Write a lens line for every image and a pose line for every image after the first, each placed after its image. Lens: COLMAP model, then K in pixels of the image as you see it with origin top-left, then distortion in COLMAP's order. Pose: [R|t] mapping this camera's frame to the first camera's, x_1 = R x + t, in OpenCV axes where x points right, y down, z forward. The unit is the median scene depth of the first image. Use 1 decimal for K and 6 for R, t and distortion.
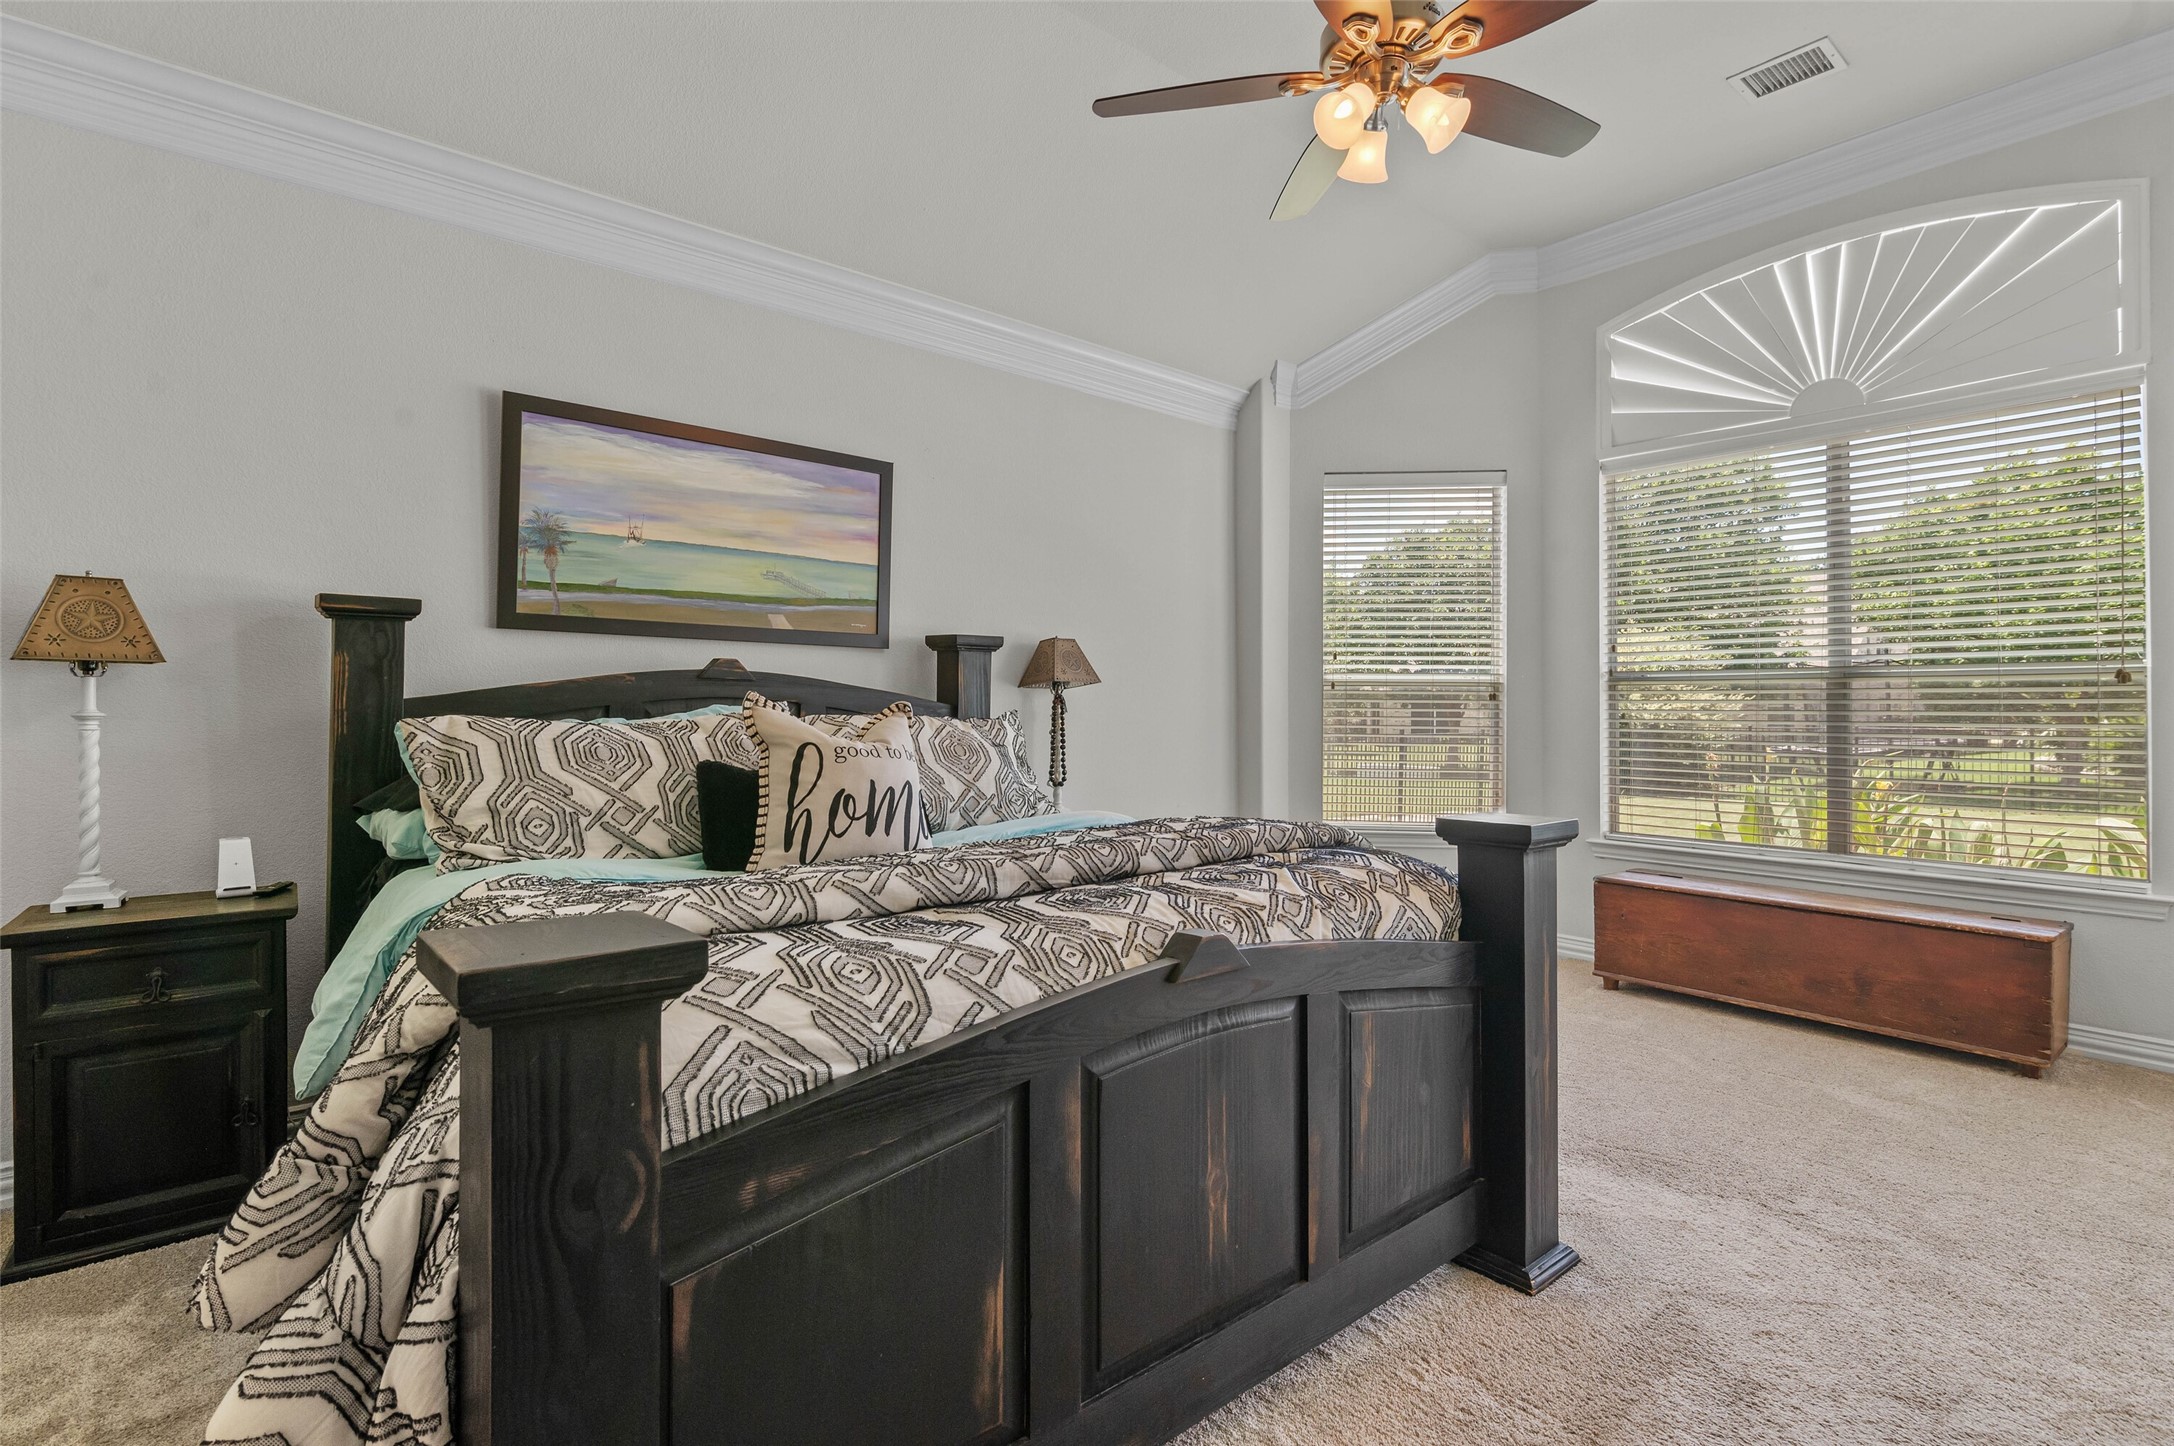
lens RADIAL K [[1002.8, 0, 1081.2], [0, 1002.8, 717.7], [0, 0, 1]] dist [-0.004777, -0.000137]
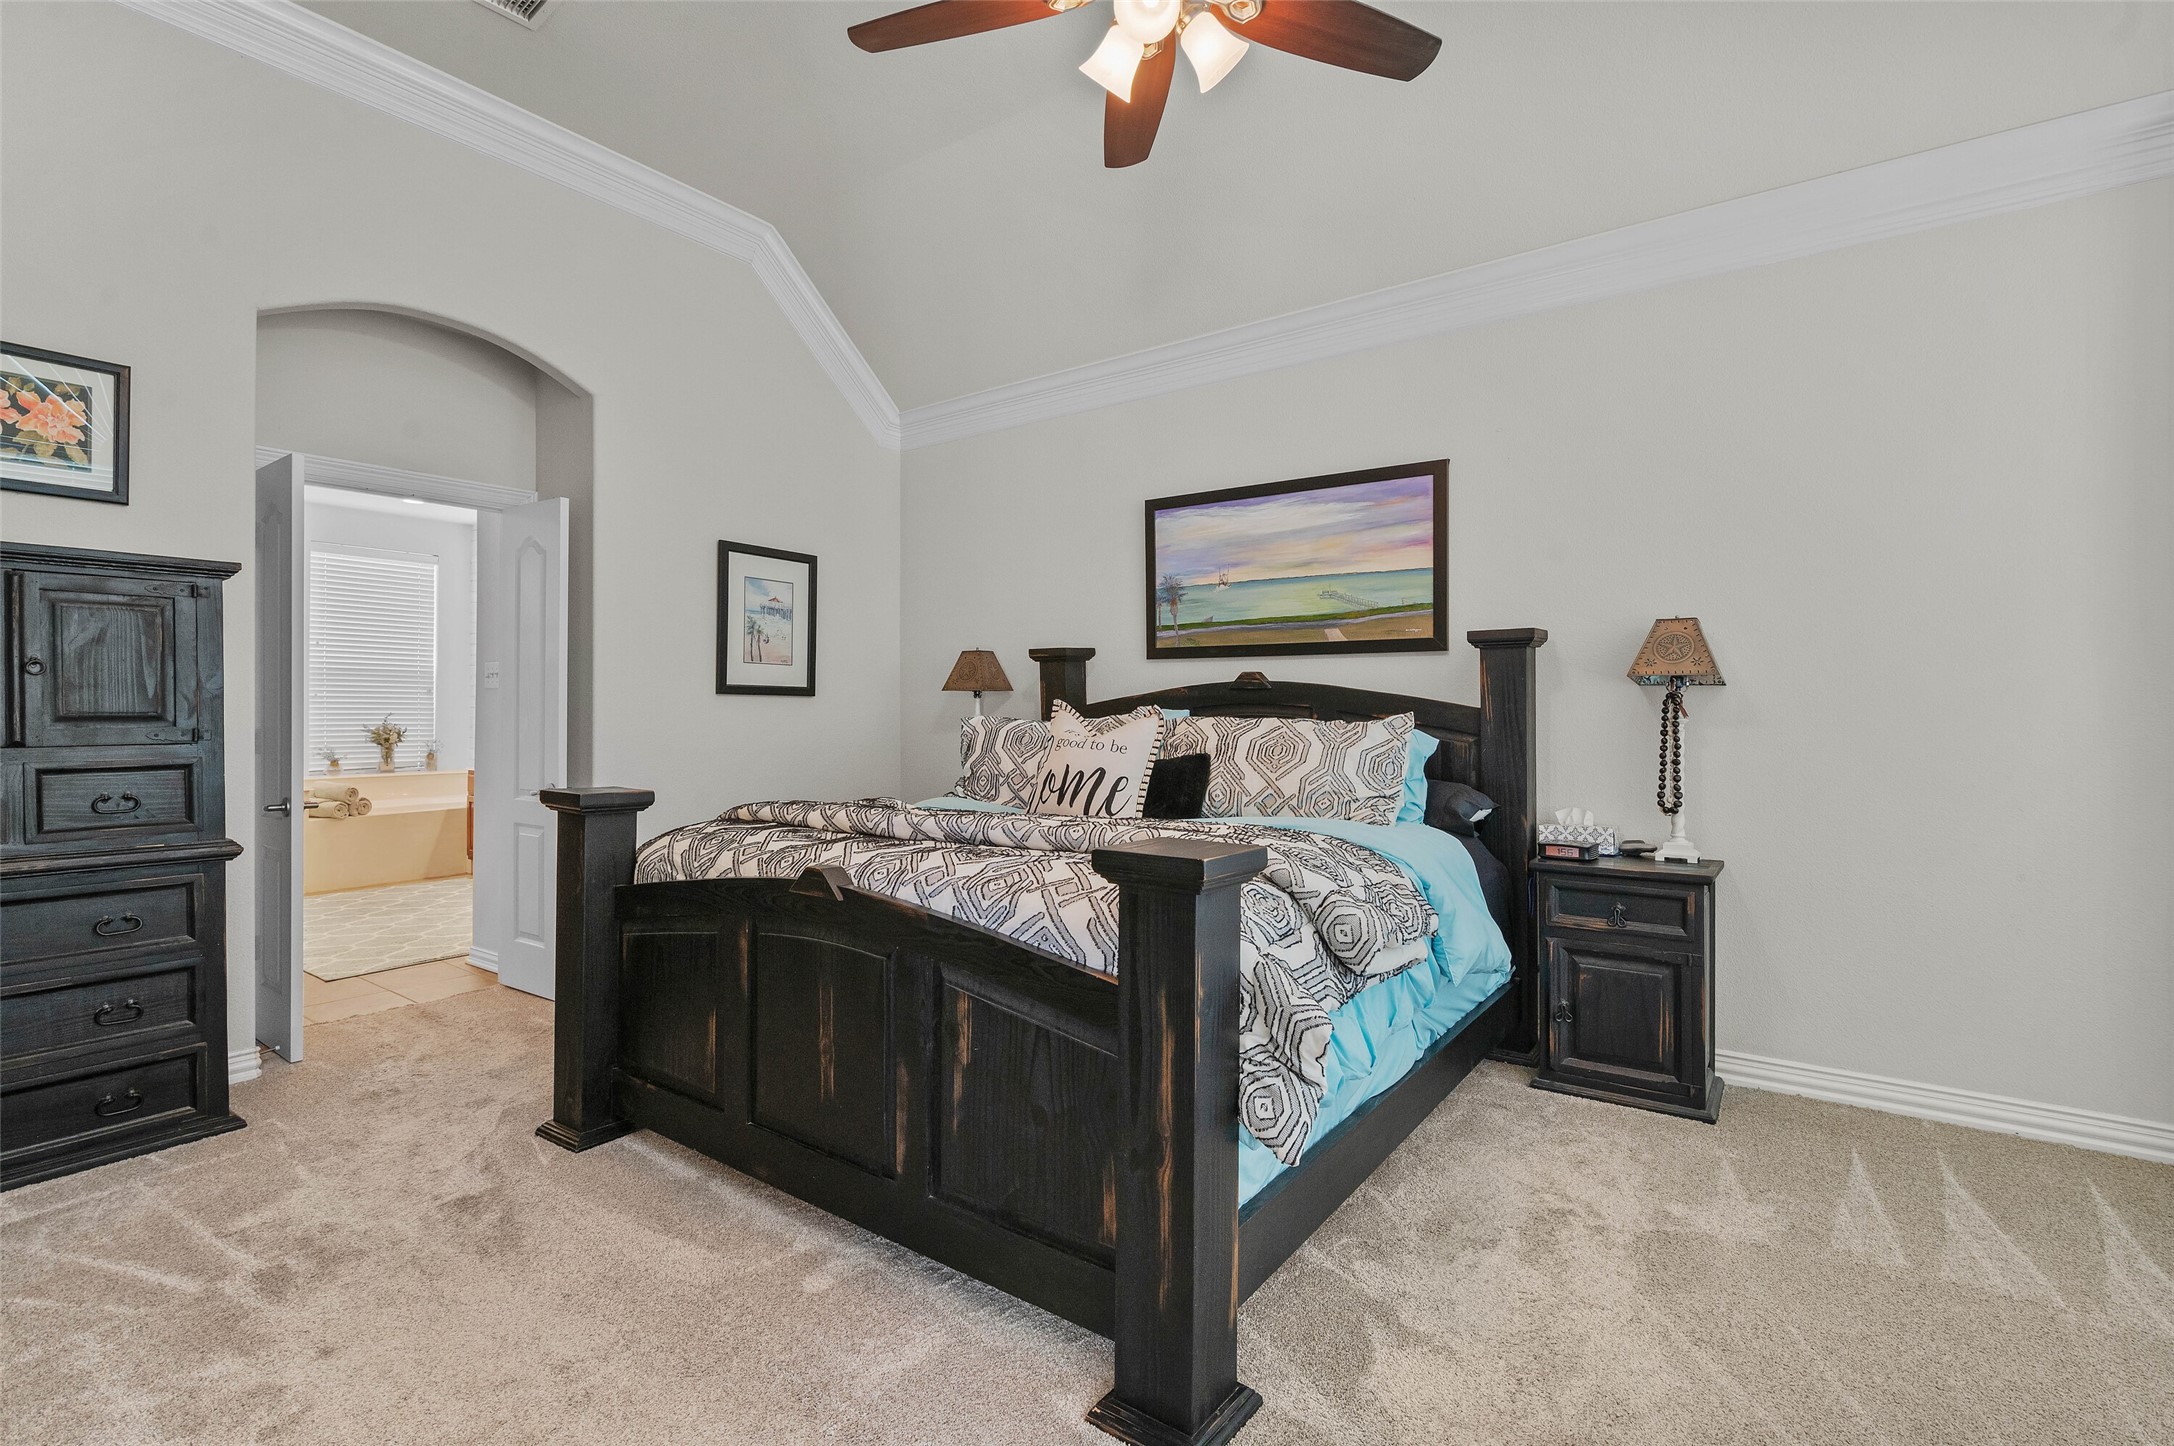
lens RADIAL K [[1002.8, 0, 1080.4], [0, 1002.8, 715.3], [0, 0, 1]] dist [-0.004777, -0.000137]
pose [[0.244744, -0.002590, -0.969584, 0.825168], [-0.009288, 0.999944, -0.005015, 0.002612], [0.969543, 0.010233, 0.244706, 0.523402]]
